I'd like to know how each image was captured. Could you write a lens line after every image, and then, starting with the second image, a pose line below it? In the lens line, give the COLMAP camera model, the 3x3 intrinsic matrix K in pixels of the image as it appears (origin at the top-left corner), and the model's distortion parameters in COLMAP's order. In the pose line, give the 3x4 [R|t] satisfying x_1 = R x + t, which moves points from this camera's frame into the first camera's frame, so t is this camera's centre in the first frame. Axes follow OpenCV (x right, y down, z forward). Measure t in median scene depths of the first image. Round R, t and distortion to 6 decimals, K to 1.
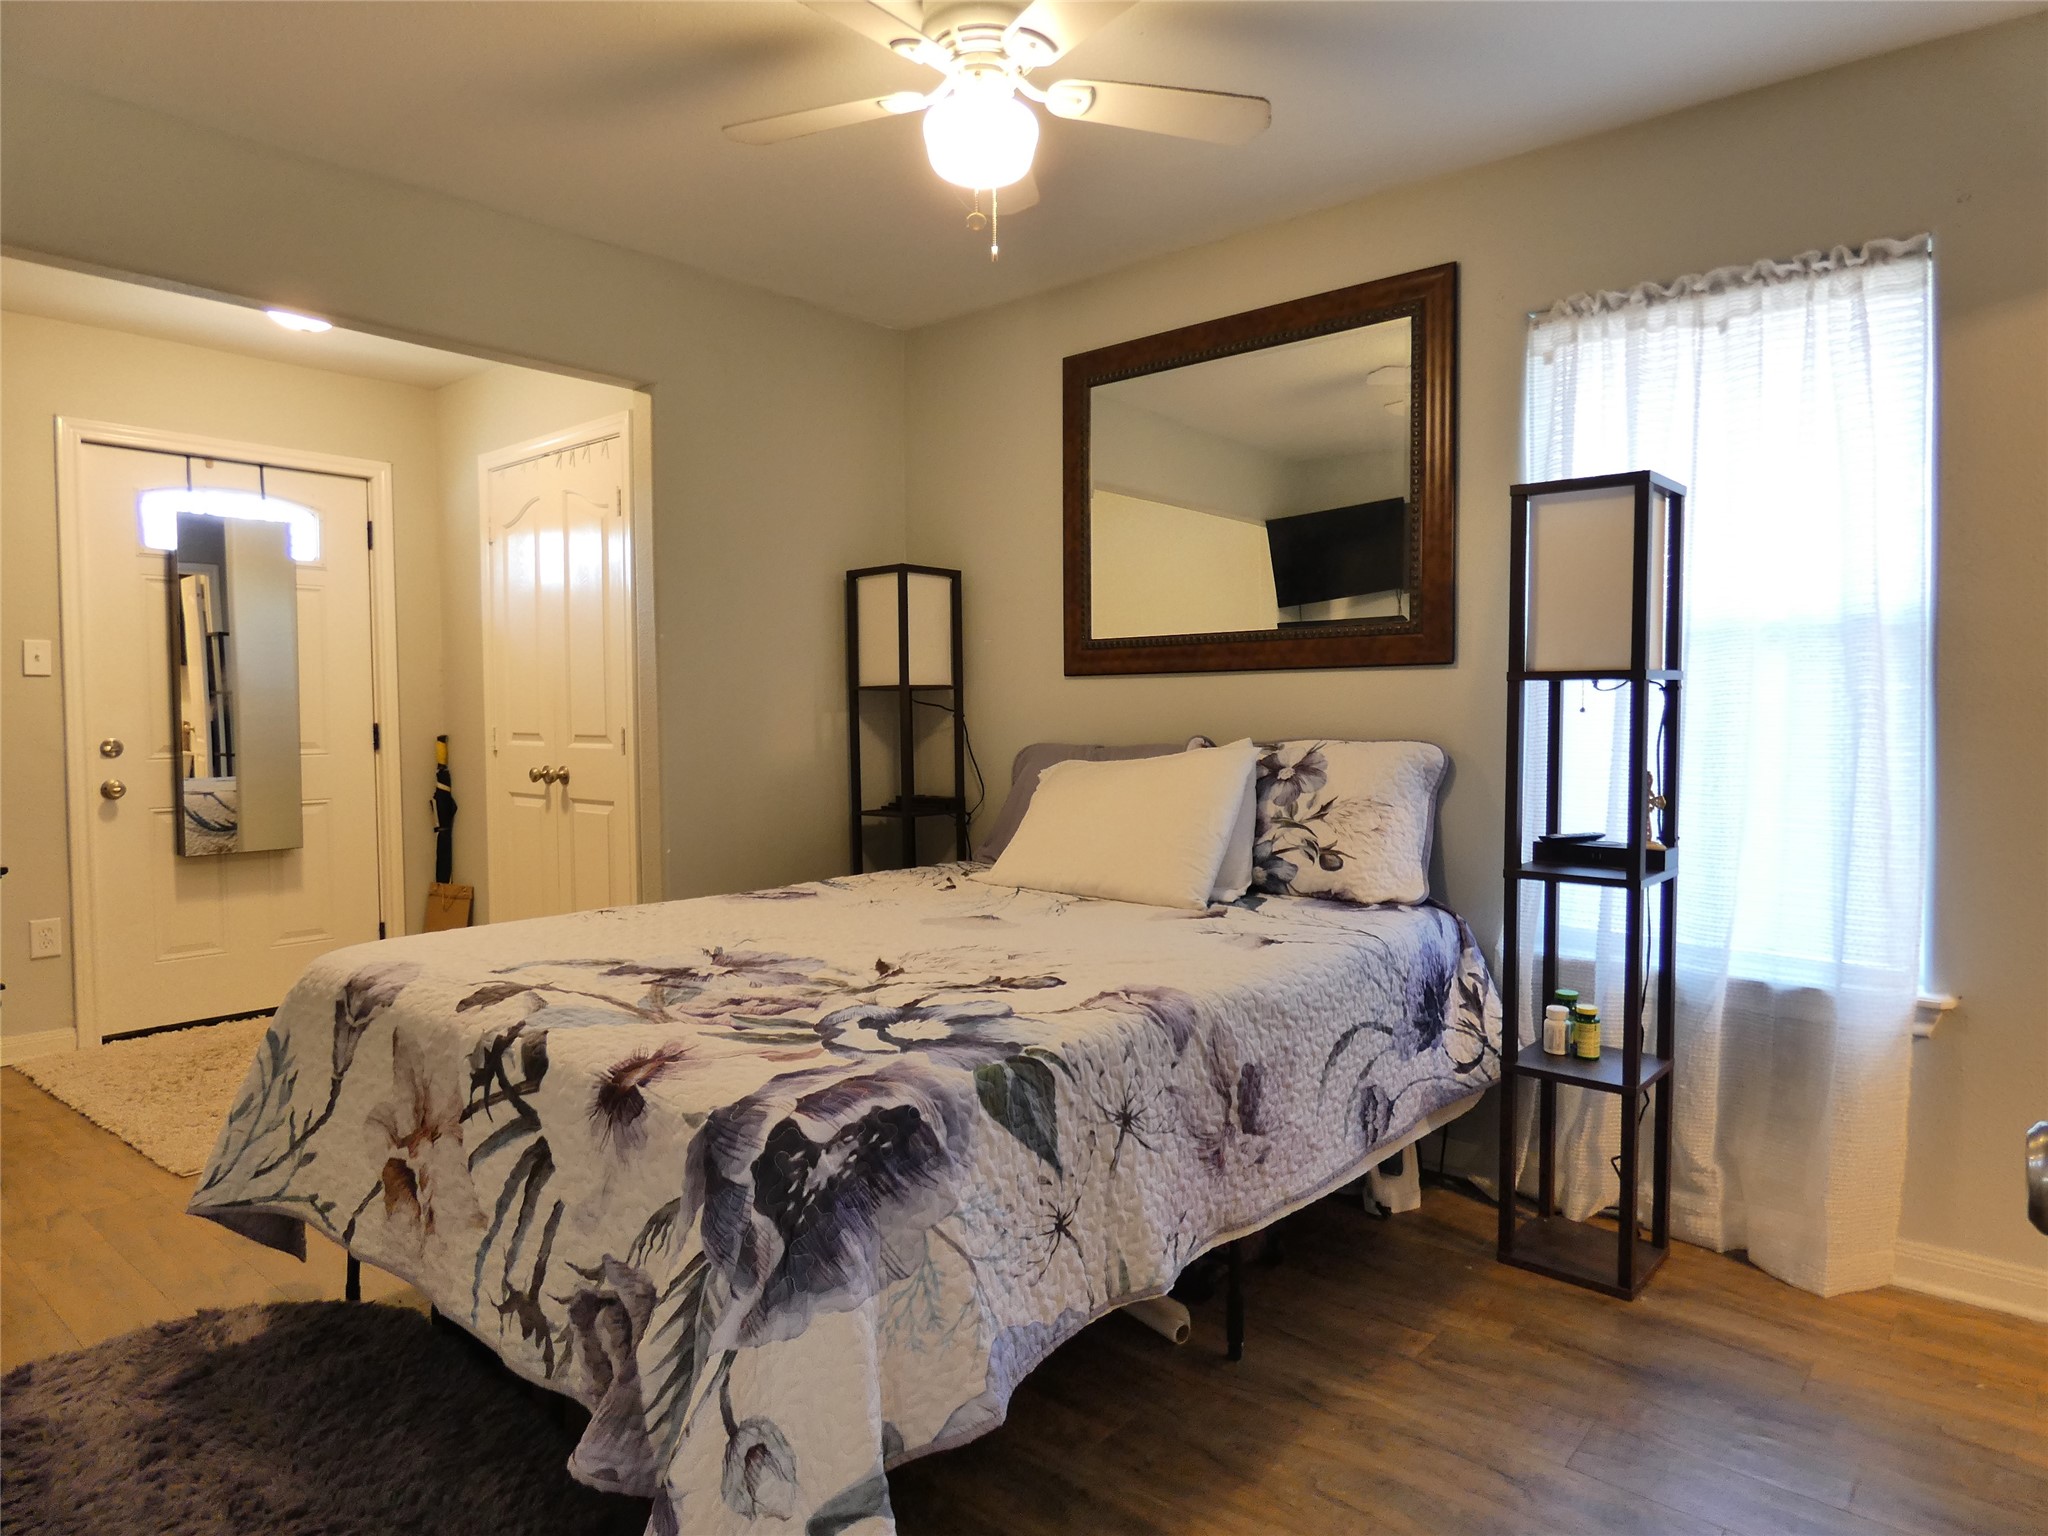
lens RADIAL K [[1208.2, 0, 1036.3], [0, 1208.2, 757.1], [0, 0, 1]] dist [-0.002907, -0.001770]
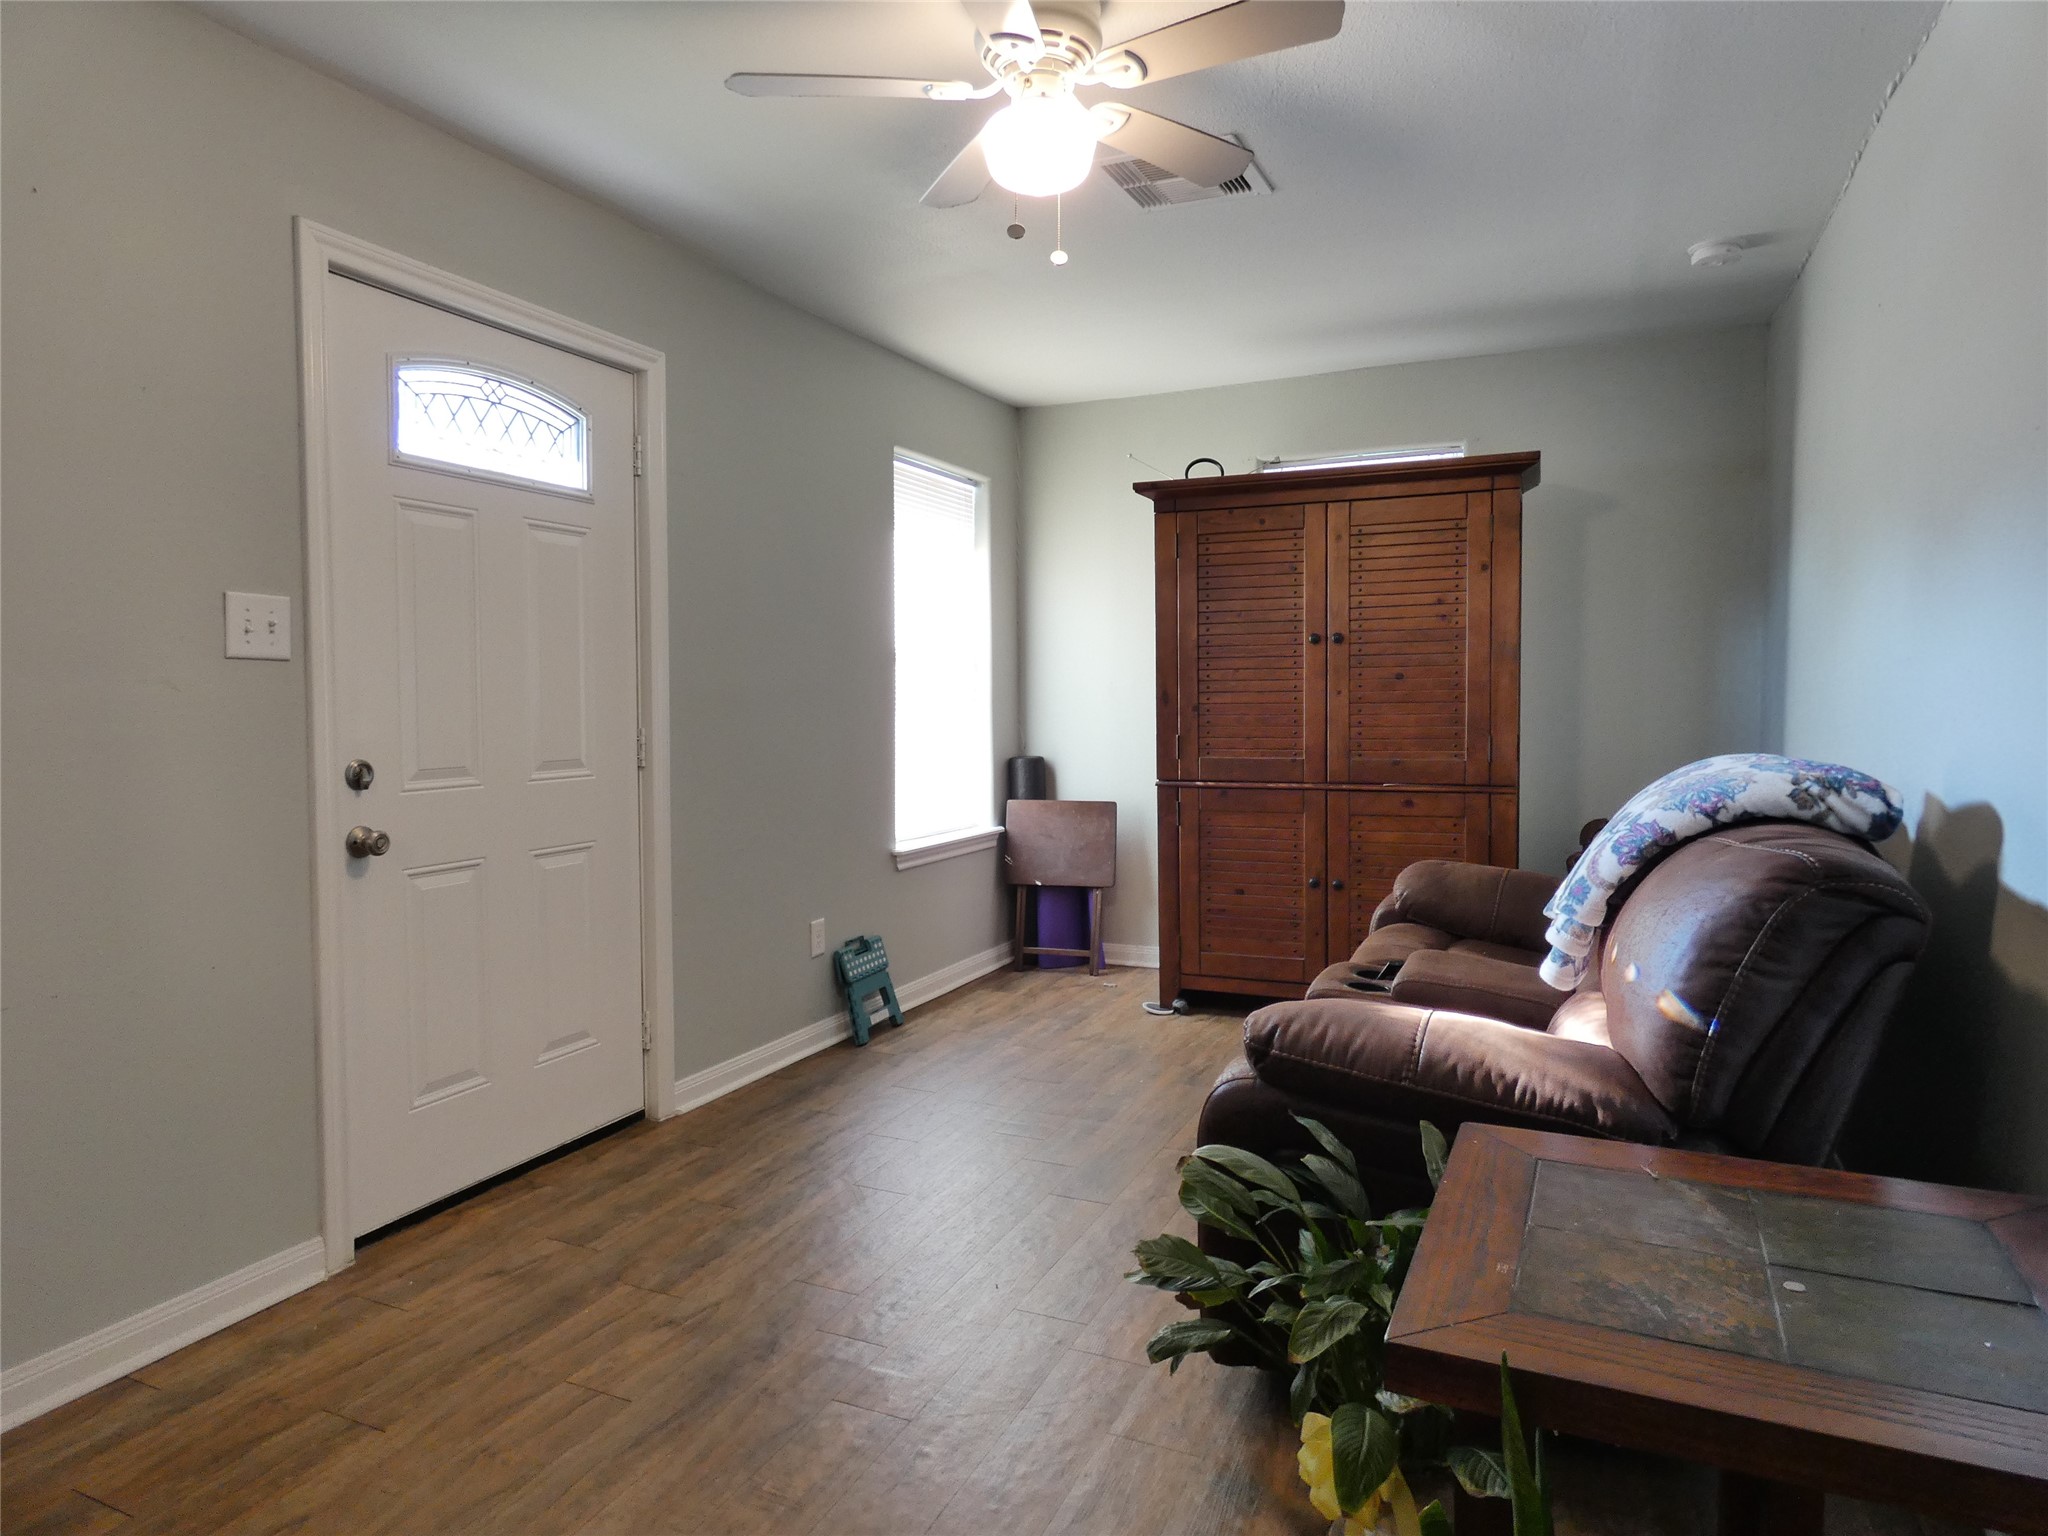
lens RADIAL K [[1217.6, 0, 1031.3], [0, 1217.6, 760.9], [0, 0, 1]] dist [0.000490, -0.001023]
pose [[0.959146, -0.010573, 0.282713, -0.627456], [0.005052, 0.999782, 0.020248, -0.025824], [-0.282866, -0.017992, 0.958991, 0.311388]]
